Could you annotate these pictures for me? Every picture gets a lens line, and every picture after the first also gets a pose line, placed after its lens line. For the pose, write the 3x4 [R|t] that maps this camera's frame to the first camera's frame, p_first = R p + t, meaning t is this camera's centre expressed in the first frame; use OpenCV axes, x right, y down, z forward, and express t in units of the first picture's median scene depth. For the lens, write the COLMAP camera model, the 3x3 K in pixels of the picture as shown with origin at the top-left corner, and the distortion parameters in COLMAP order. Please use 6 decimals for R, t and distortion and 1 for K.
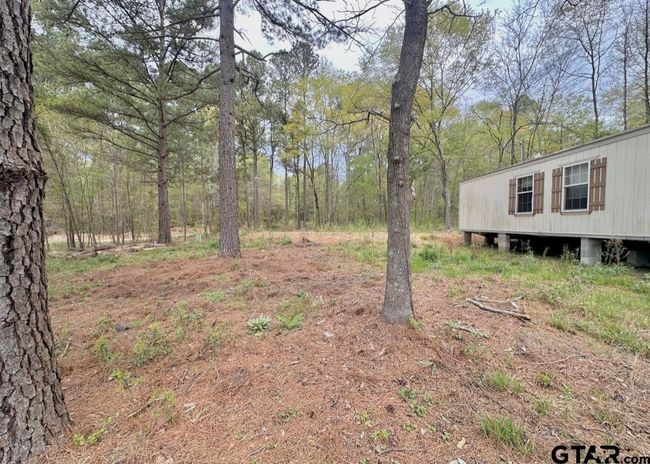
lens RADIAL K [[260.2, 0, 325.0], [0, 260.2, 232.0], [0, 0, 1]] dist [-0.003510, -0.000012]
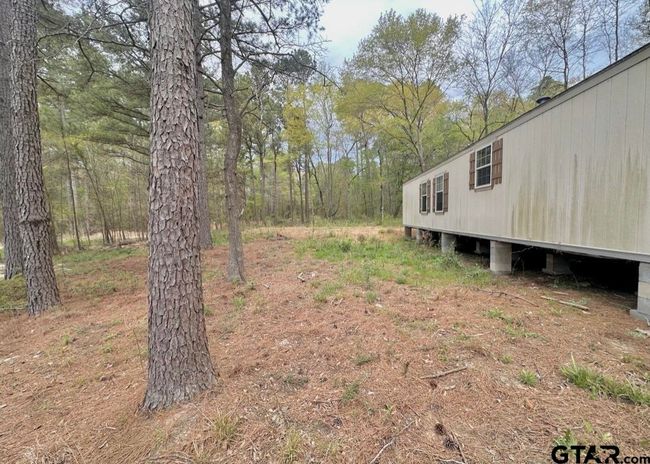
lens RADIAL K [[260.2, 0, 325.0], [0, 260.2, 232.0], [0, 0, 1]] dist [-0.003510, -0.000012]
pose [[0.994540, -0.012870, -0.103558, 0.227211], [0.015697, 0.999525, 0.026530, -0.010240], [0.103167, -0.028011, 0.994270, -0.156552]]
